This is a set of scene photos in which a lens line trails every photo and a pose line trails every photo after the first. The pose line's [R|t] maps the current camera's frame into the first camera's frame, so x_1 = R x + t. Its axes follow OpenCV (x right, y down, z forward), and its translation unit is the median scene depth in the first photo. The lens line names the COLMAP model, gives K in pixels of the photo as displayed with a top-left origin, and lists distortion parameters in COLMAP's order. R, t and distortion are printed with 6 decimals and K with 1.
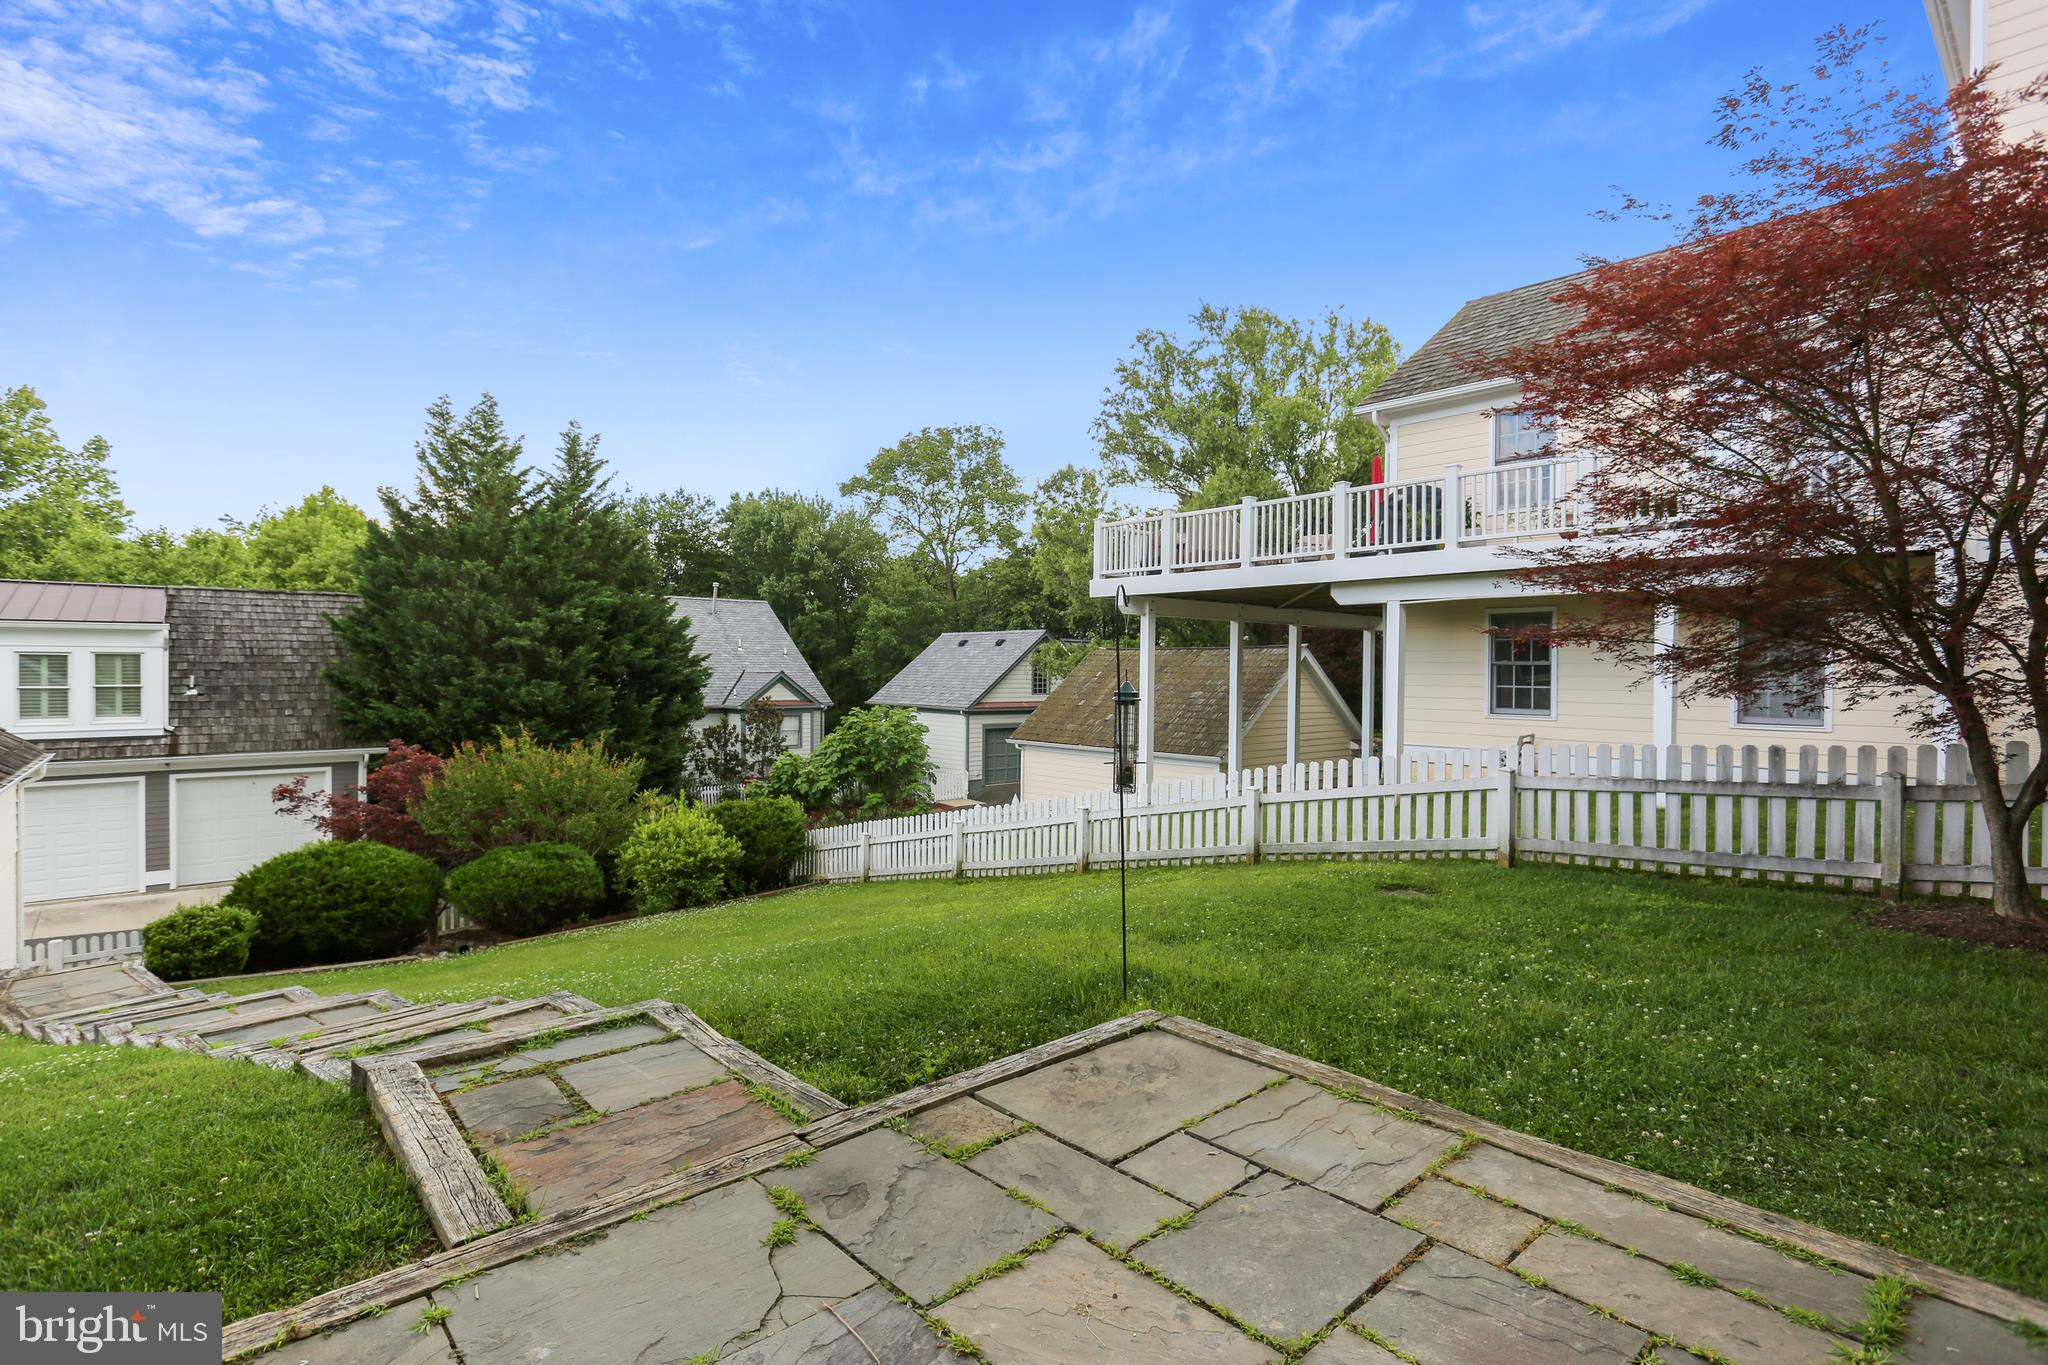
lens RADIAL K [[964.1, 0, 1018.1], [0, 964.1, 681.9], [0, 0, 1]] dist [-0.018472, 0.005926]
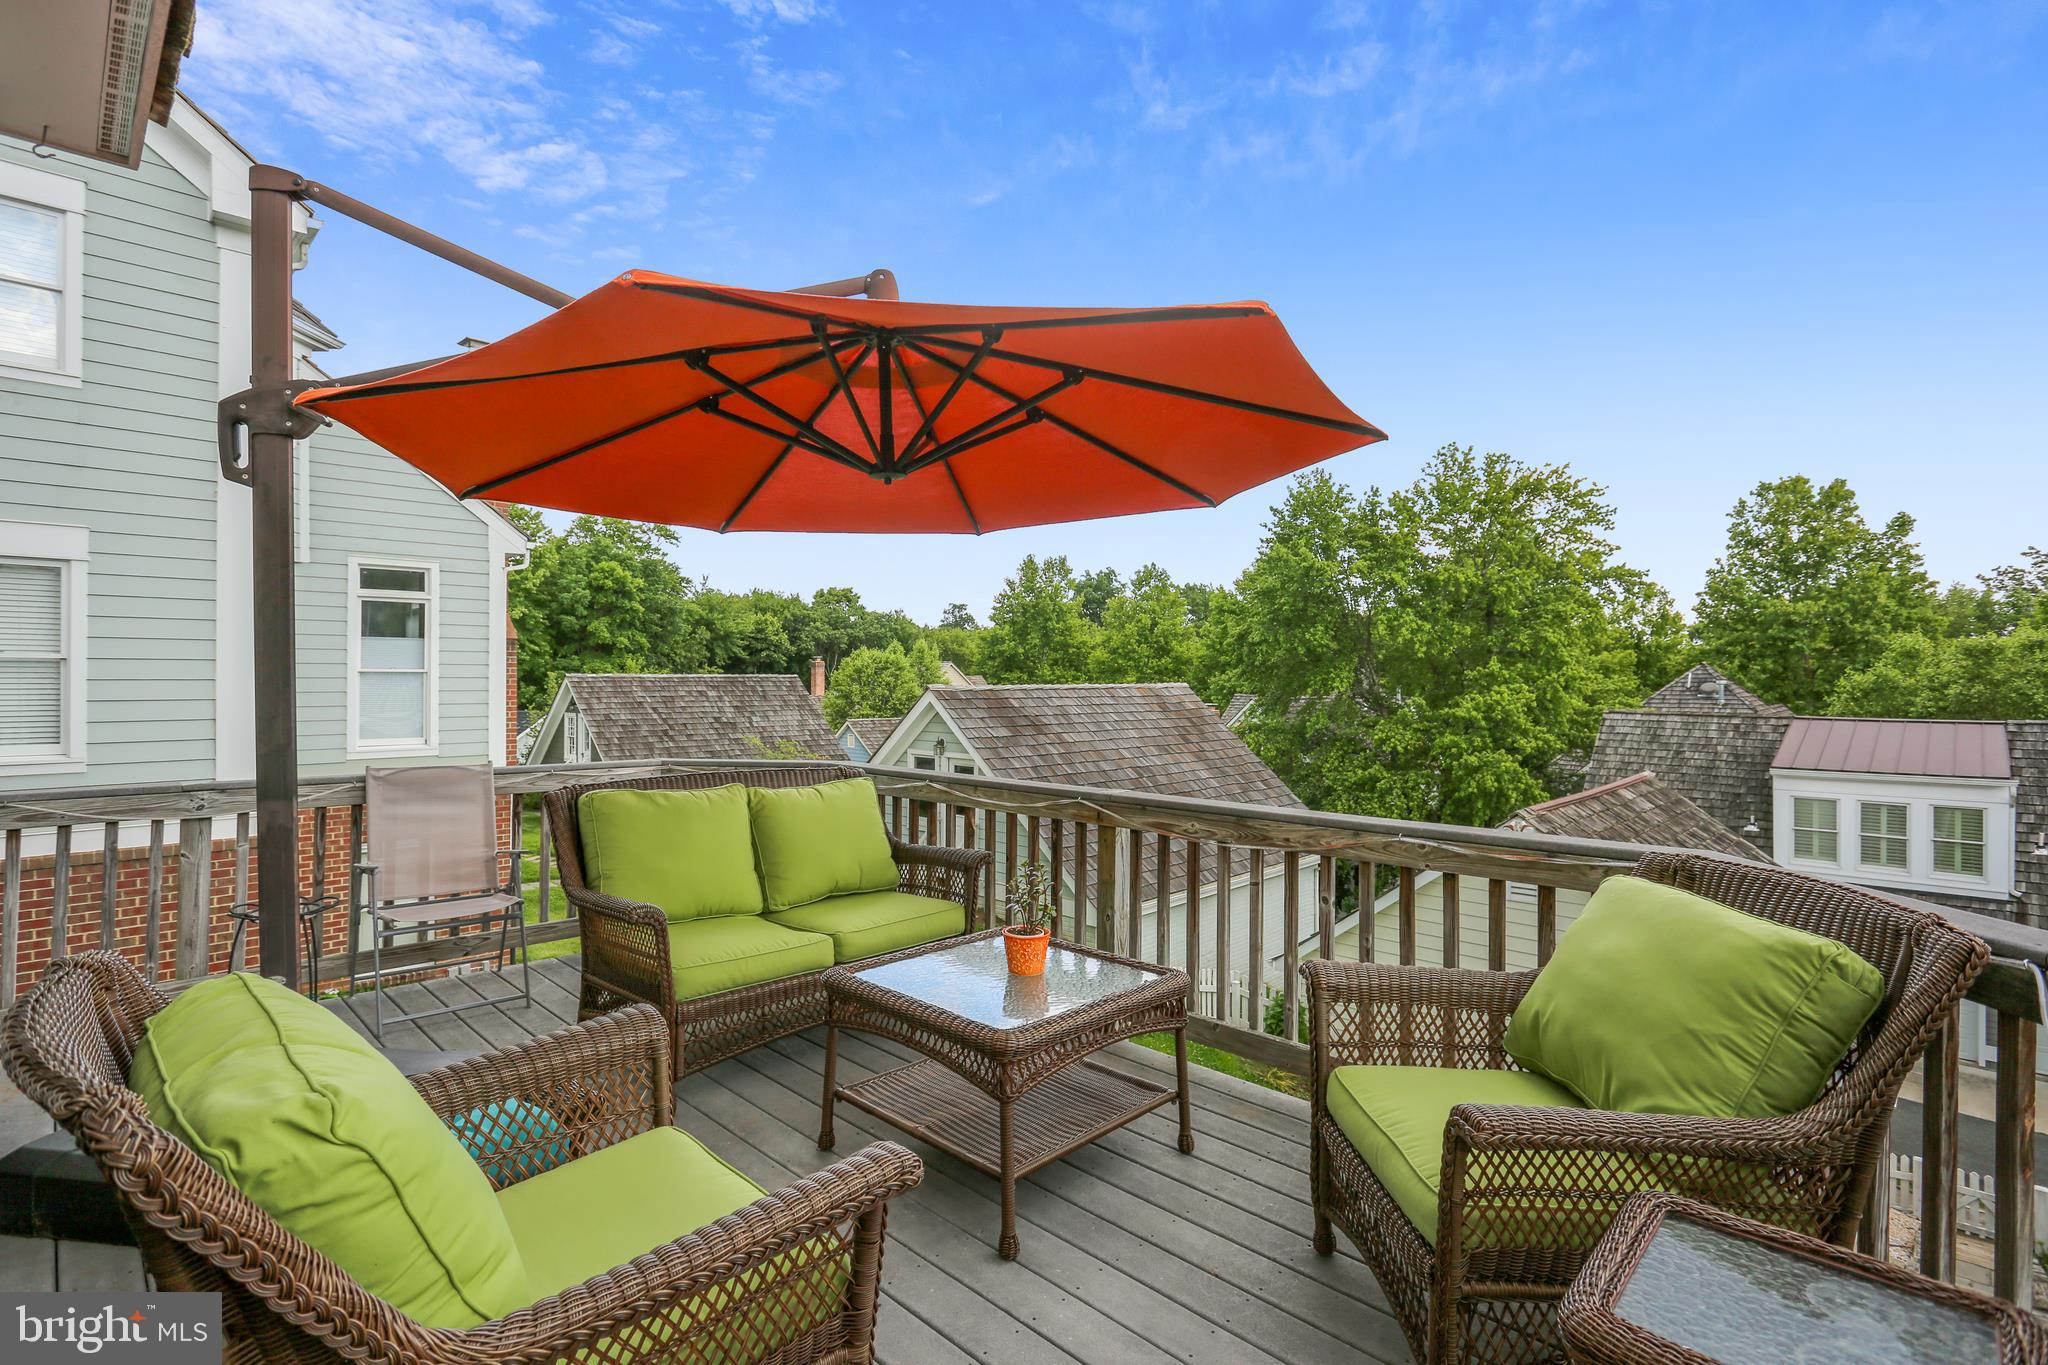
lens RADIAL K [[965.2, 0, 1024.0], [0, 965.2, 682.5], [0, 0, 1]] dist [-0.002399, 0.000820]
pose [[0.079723, -0.004686, -0.996806, -0.051461], [-0.018681, 0.999806, -0.006194, -0.119946], [0.996642, 0.019115, 0.079620, -0.010818]]
